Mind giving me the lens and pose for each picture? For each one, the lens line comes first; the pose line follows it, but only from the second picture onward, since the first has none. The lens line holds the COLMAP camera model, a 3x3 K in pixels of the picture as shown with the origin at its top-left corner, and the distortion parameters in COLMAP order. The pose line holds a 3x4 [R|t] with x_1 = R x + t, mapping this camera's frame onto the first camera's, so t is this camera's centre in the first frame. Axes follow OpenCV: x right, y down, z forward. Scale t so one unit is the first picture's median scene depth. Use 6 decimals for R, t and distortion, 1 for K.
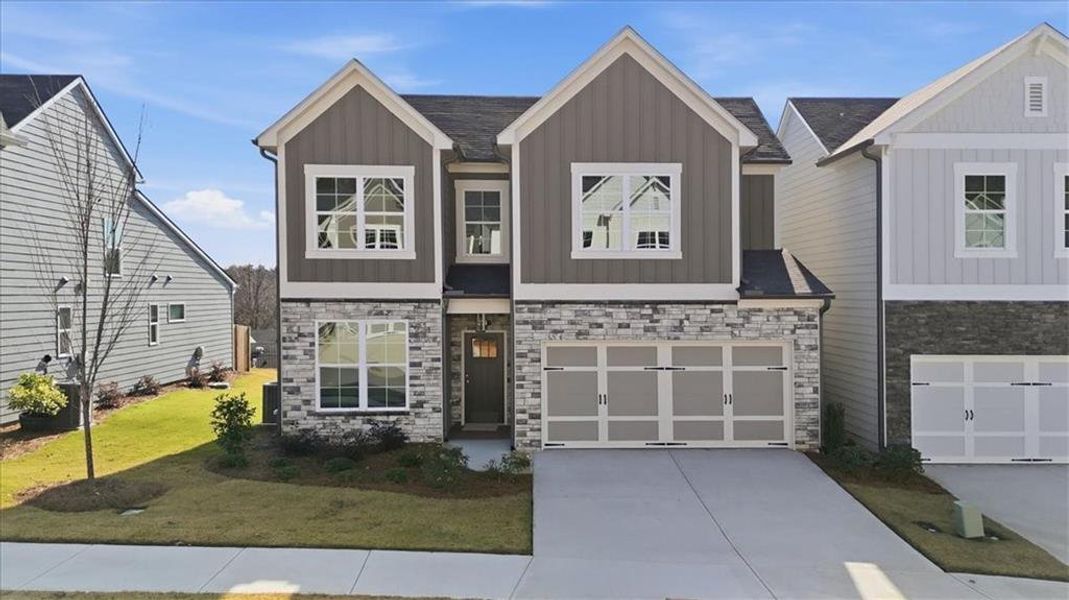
lens RADIAL K [[802.9, 0, 527.6], [0, 802.9, 302.0], [0, 0, 1]] dist [0.137036, -0.137582]
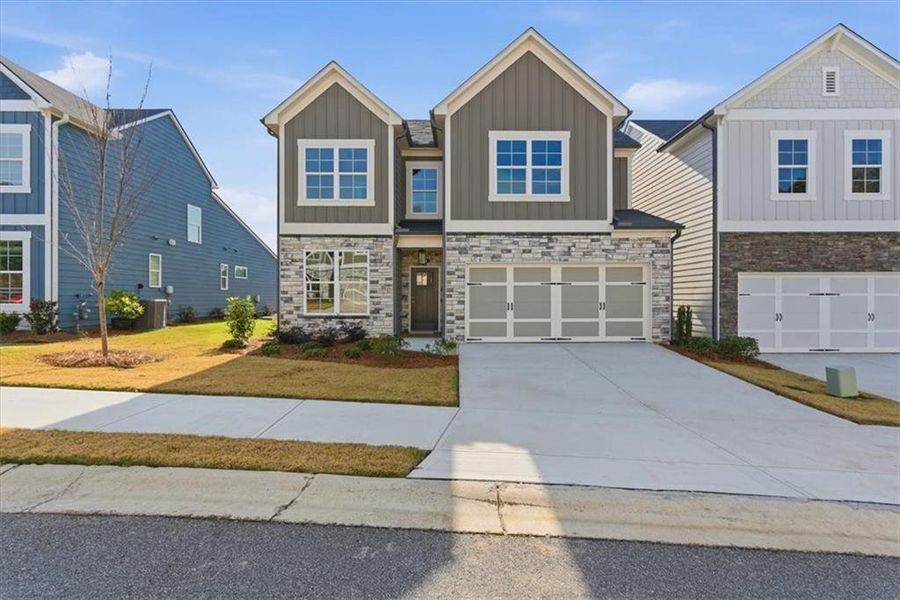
lens RADIAL K [[407.3, 0, 448.9], [0, 407.3, 296.0], [0, 0, 1]] dist [0.002583, -0.000341]
pose [[0.999884, 0.009286, -0.012086, -0.001805], [-0.009396, 0.999914, -0.009106, 0.107218], [0.012000, 0.009218, 0.999886, 0.302349]]
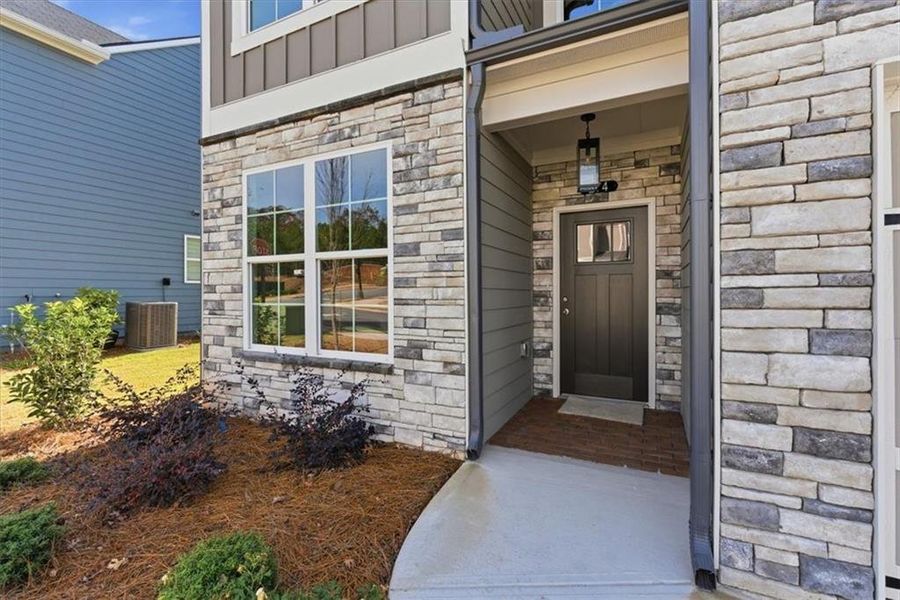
lens RADIAL K [[424.6, 0, 438.7], [0, 424.6, 294.5], [0, 0, 1]] dist [0.001729, 0.000065]
pose [[0.892358, 0.005284, -0.451298, -0.030079], [-0.005835, 0.999983, 0.000171, 0.100326], [0.451291, 0.002481, 0.892373, 0.824768]]
